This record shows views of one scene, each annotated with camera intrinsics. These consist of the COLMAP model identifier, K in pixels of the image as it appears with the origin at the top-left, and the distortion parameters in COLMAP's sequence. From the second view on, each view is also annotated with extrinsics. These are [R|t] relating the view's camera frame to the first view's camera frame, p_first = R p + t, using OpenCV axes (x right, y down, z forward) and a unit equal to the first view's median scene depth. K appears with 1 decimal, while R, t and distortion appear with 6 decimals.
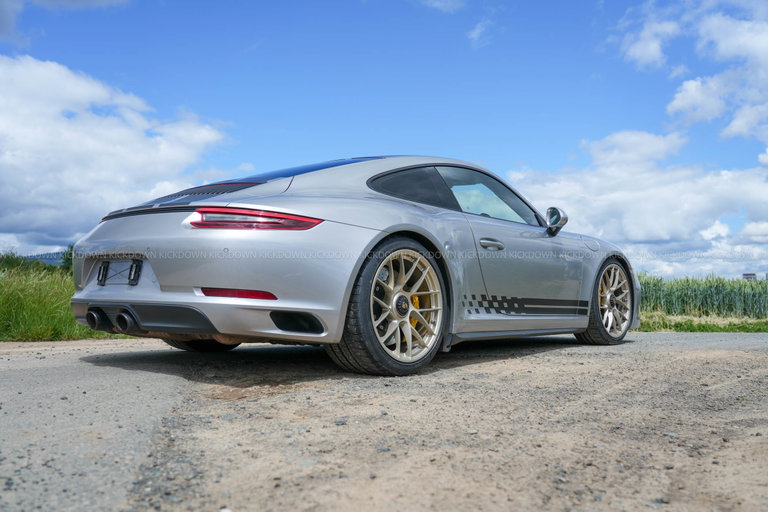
lens RADIAL K [[709.7, 0, 384.0], [0, 709.7, 256.0], [0, 0, 1]] dist [-0.002096, 0.004398]
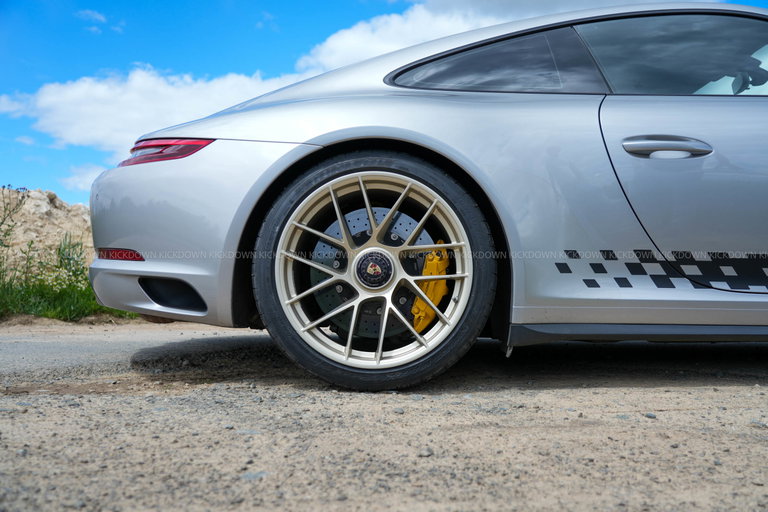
lens RADIAL K [[634.7, 0, 384.0], [0, 634.7, 256.0], [0, 0, 1]] dist [0.005938, 0.001081]
pose [[0.655526, -0.030260, -0.754566, 0.401053], [0.046691, 0.998909, 0.000504, 0.056128], [0.753728, -0.035561, 0.656224, 0.636905]]
